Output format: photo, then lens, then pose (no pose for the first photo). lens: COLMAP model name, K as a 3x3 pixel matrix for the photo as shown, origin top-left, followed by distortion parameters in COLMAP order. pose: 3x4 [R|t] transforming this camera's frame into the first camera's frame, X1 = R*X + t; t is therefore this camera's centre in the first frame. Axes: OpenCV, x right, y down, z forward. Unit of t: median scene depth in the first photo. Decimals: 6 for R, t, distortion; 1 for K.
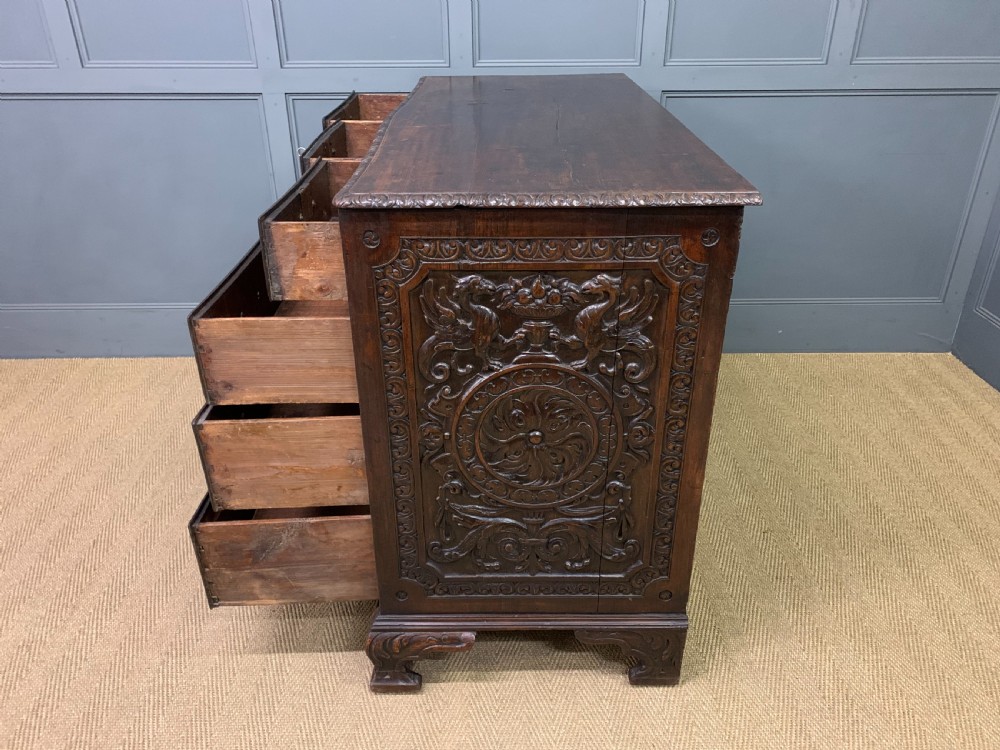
lens RADIAL K [[764.6, 0, 502.3], [0, 764.6, 384.1], [0, 0, 1]] dist [0.029440, -0.016031]
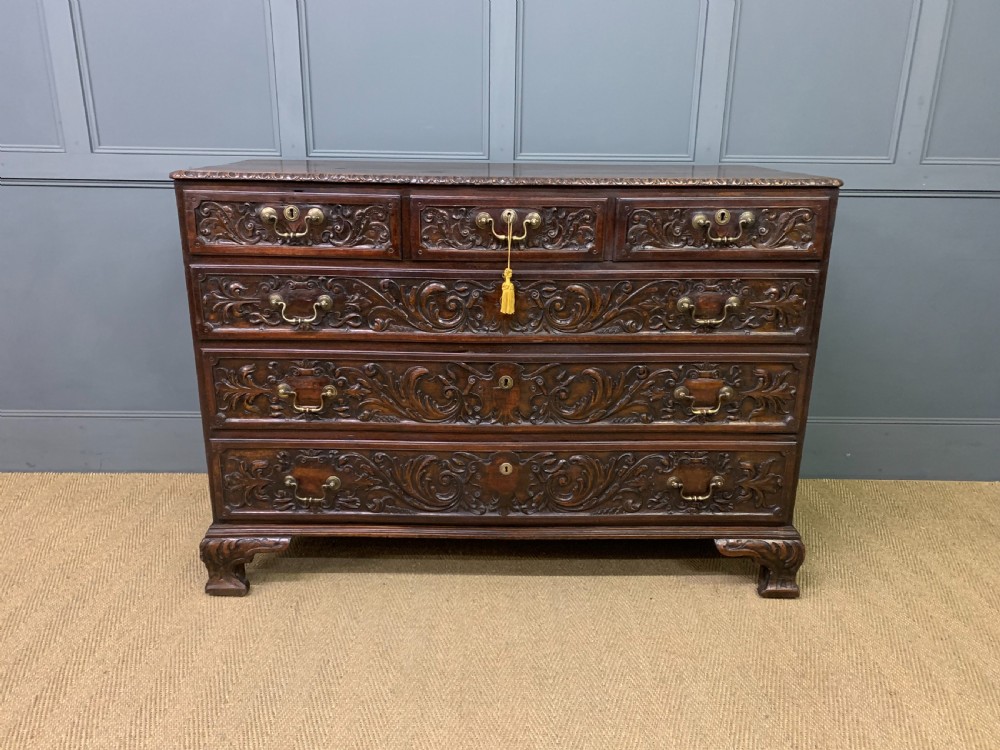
lens RADIAL K [[764.6, 0, 494.8], [0, 764.6, 385.5], [0, 0, 1]] dist [0.029440, -0.016031]
pose [[0.999866, 0.015689, 0.004610, -0.061569], [-0.014603, 0.983550, -0.180046, 0.022663], [-0.007359, 0.179955, 0.983647, 0.140198]]
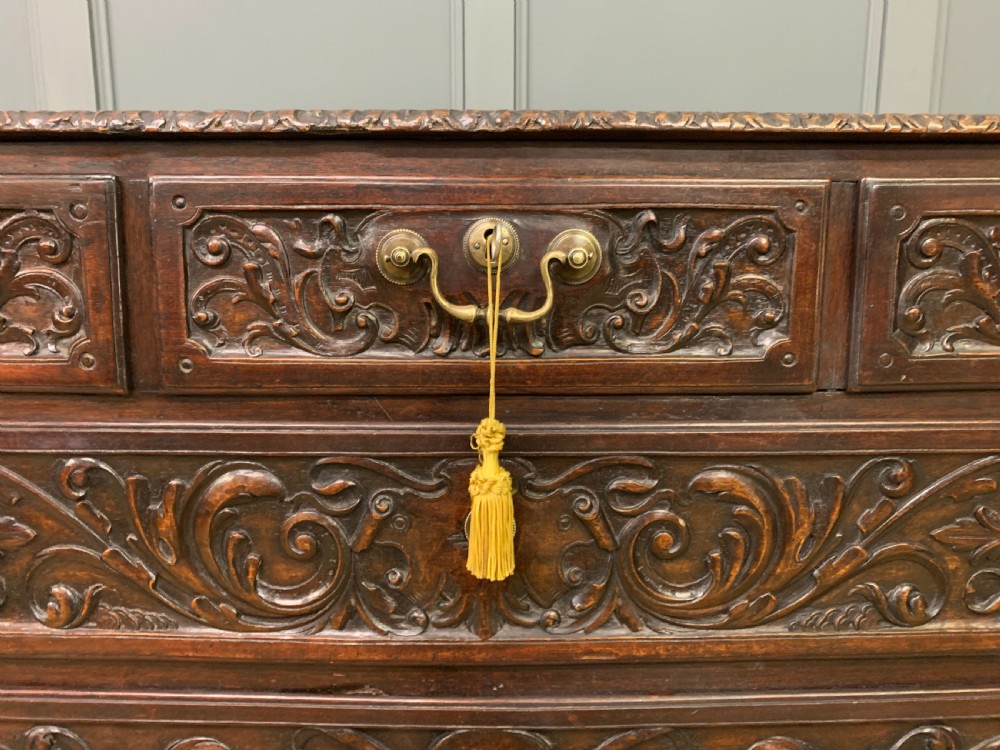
lens RADIAL K [[764.6, 0, 497.9], [0, 764.6, 364.8], [0, 0, 1]] dist [0.029440, -0.016031]
pose [[0.999853, 0.006926, -0.015714, -0.043296], [-0.011670, 0.945324, -0.325924, -0.151943], [0.012597, 0.326059, 0.945265, 0.601112]]
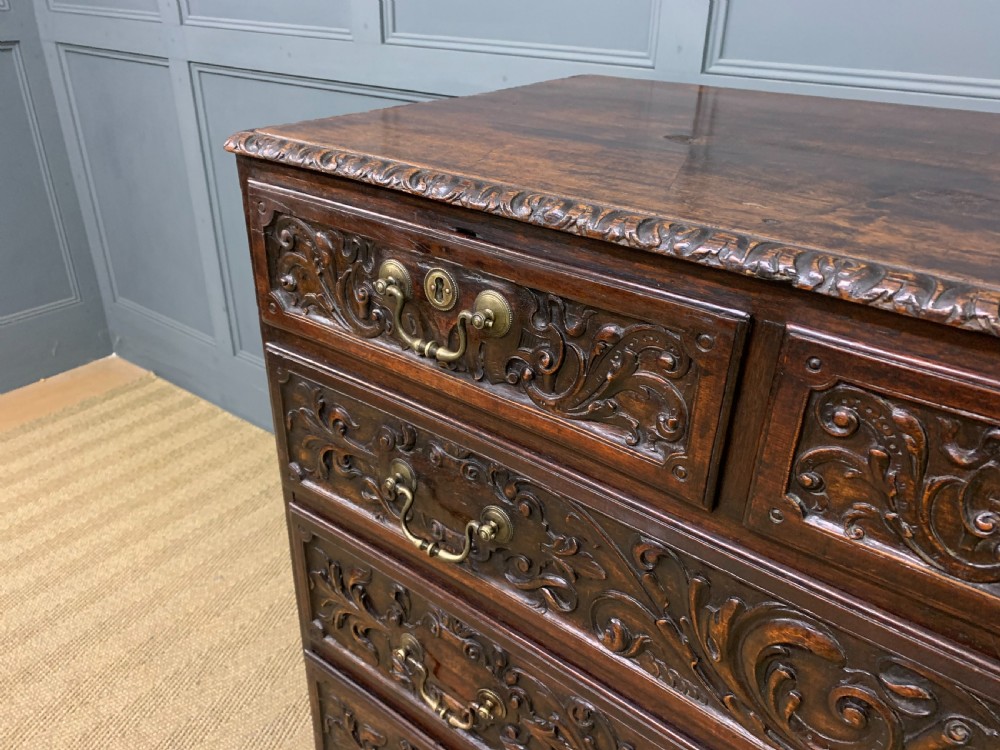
lens RADIAL K [[764.6, 0, 508.9], [0, 764.6, 379.8], [0, 0, 1]] dist [0.029440, -0.016031]
pose [[0.794186, 0.298897, -0.529083, -0.088916], [-0.312377, 0.947631, 0.066452, -0.239191], [0.521238, 0.112498, 0.845964, 0.589629]]
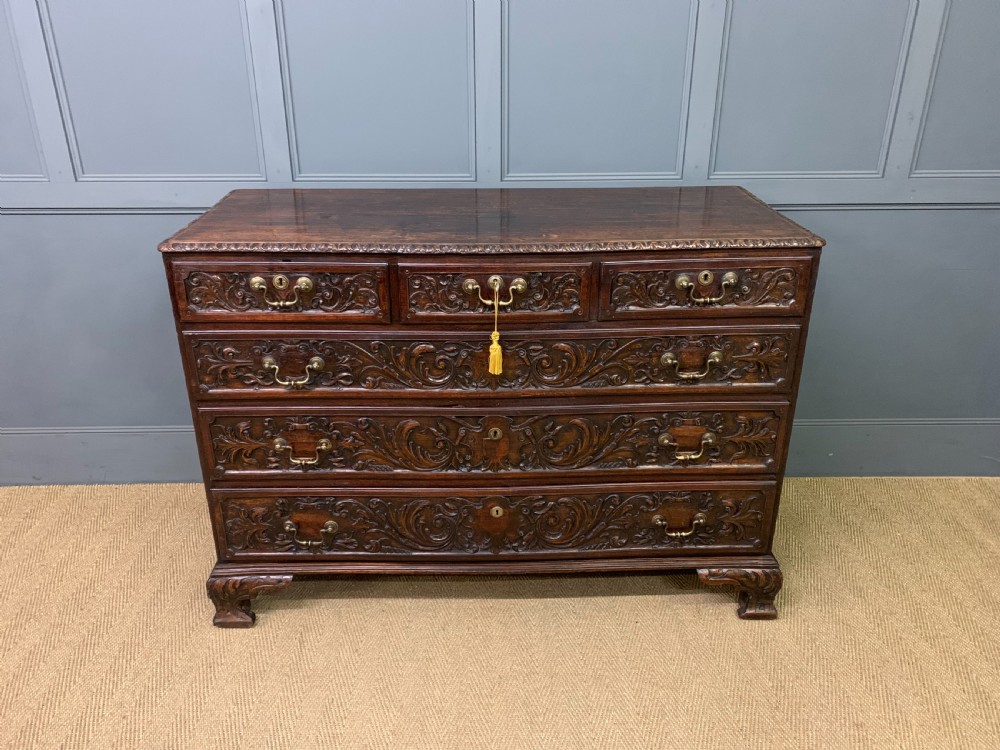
lens RADIAL K [[764.6, 0, 493.9], [0, 764.6, 371.8], [0, 0, 1]] dist [0.029440, -0.016031]
pose [[0.999963, -0.000929, 0.008553, -0.055514], [0.001645, 0.996462, -0.084025, -0.107107], [-0.008445, 0.084036, 0.996427, 0.103092]]
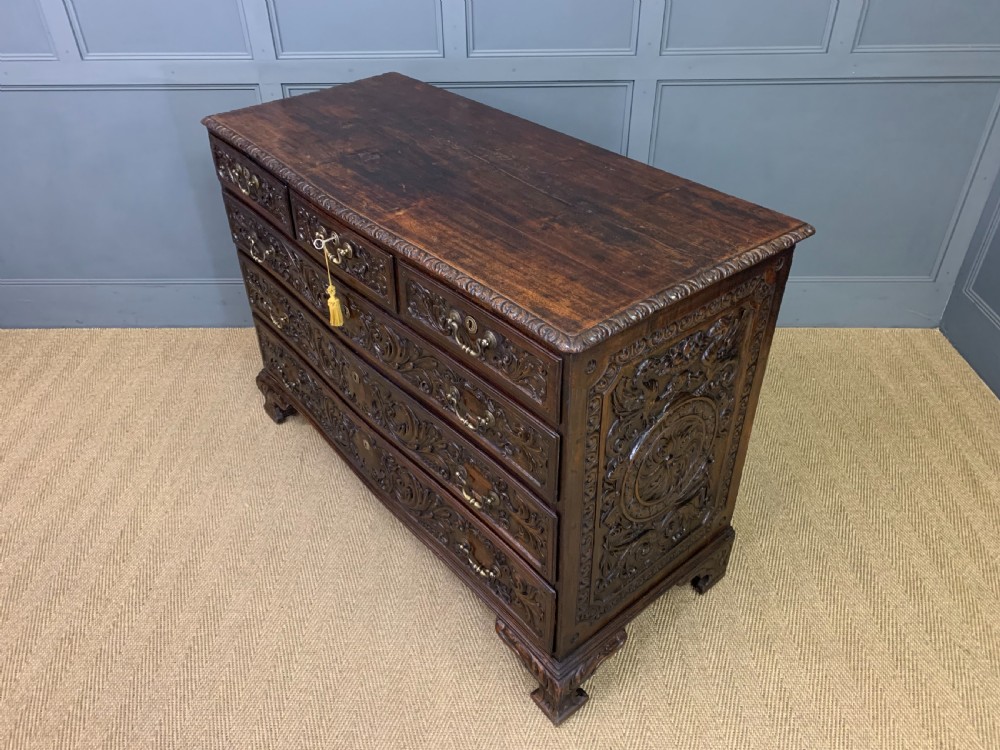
lens RADIAL K [[764.6, 0, 494.6], [0, 764.6, 366.9], [0, 0, 1]] dist [0.029440, -0.016031]
pose [[0.999515, 0.009306, -0.029711, 0.031144], [-0.005241, 0.990961, 0.134049, -0.149850], [0.030690, -0.133828, 0.990529, -0.040546]]
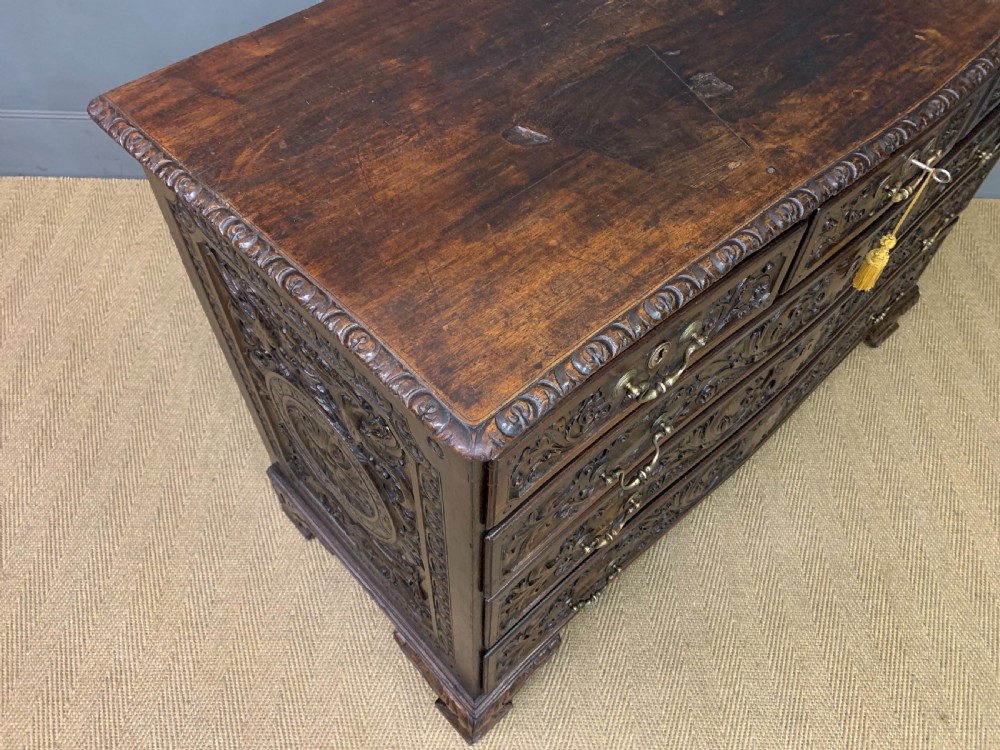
lens RADIAL K [[764.6, 0, 498.0], [0, 764.6, 372.6], [0, 0, 1]] dist [0.029440, -0.016031]
pose [[0.999424, 0.030227, 0.015427, -0.148129], [-0.033927, 0.900554, 0.433419, -0.248452], [-0.000792, -0.433692, 0.901061, 0.259415]]
